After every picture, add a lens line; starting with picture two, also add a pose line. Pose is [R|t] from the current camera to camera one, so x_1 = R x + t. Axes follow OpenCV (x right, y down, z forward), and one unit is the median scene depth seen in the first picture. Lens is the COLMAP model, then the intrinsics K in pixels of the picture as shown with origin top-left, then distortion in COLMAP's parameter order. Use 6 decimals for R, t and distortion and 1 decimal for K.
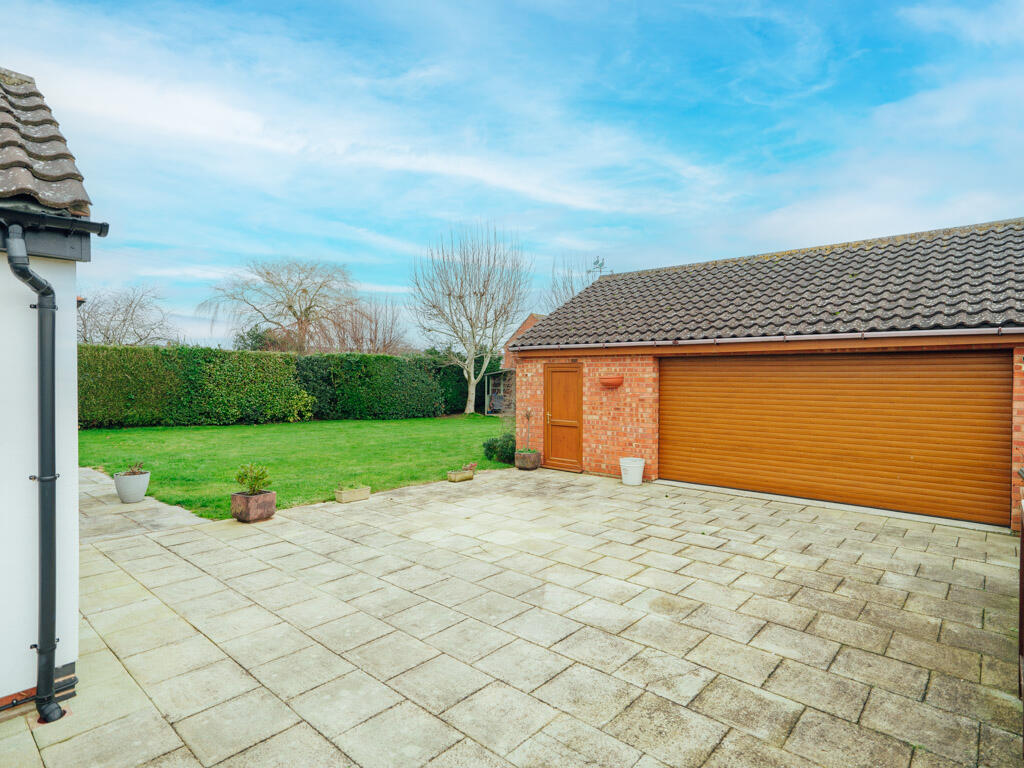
lens RADIAL K [[552.8, 0, 514.5], [0, 552.8, 382.1], [0, 0, 1]] dist [0.001383, -0.000260]
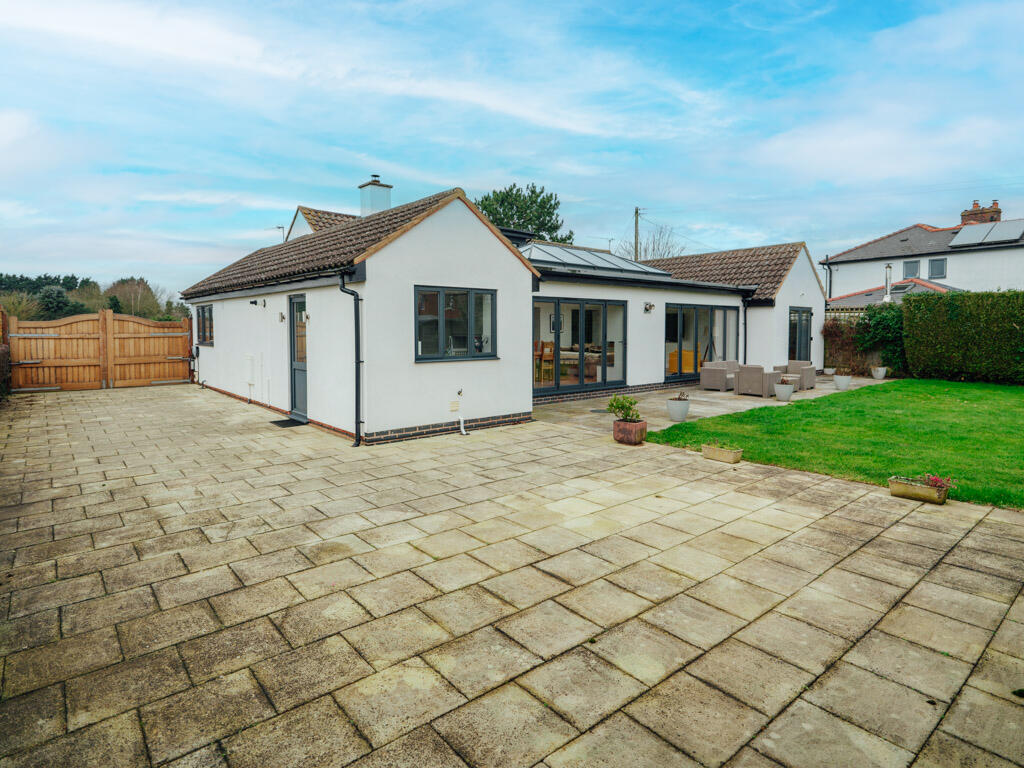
lens RADIAL K [[552.8, 0, 514.5], [0, 552.8, 383.8], [0, 0, 1]] dist [0.001383, -0.000260]
pose [[-0.147693, 0.094985, -0.984461, 1.122638], [-0.006574, 0.995261, 0.097014, 0.006471], [0.989011, 0.020800, -0.146369, 1.394427]]
